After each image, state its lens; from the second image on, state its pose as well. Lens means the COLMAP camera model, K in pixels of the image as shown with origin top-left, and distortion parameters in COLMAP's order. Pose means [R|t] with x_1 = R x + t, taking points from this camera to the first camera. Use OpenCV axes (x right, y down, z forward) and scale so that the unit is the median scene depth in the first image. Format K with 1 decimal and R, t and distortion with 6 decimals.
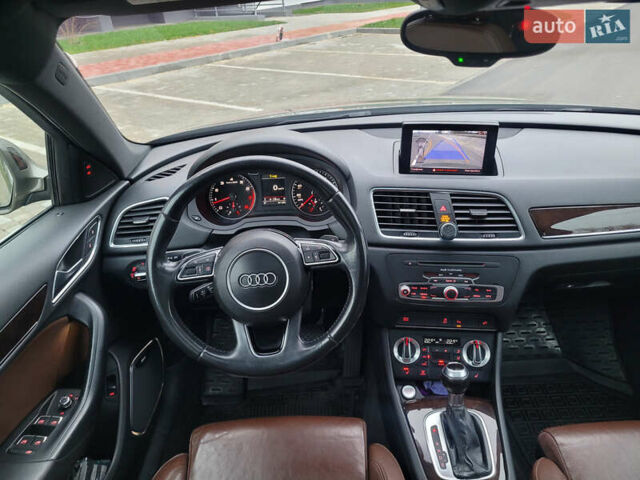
lens RADIAL K [[484.4, 0, 320.0], [0, 484.4, 240.0], [0, 0, 1]] dist [0.005690, -0.008889]
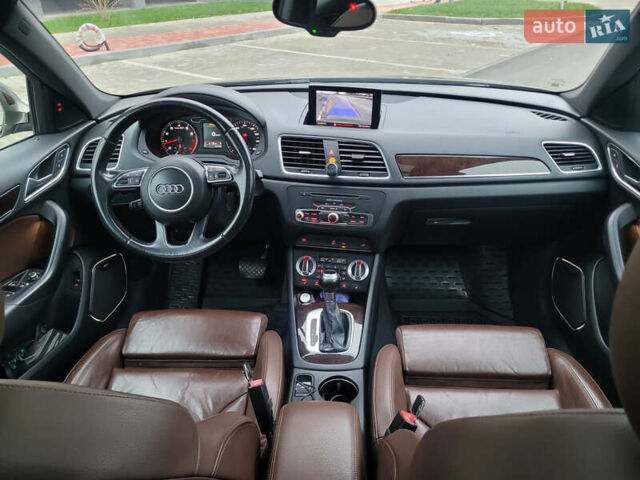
lens RADIAL K [[472.8, 0, 320.0], [0, 472.8, 240.0], [0, 0, 1]] dist [0.006881, -0.002225]
pose [[0.997929, 0.056082, -0.031508, 0.272673], [-0.054892, 0.997790, 0.037436, 0.120486], [0.033538, -0.035629, 0.998802, -0.258423]]
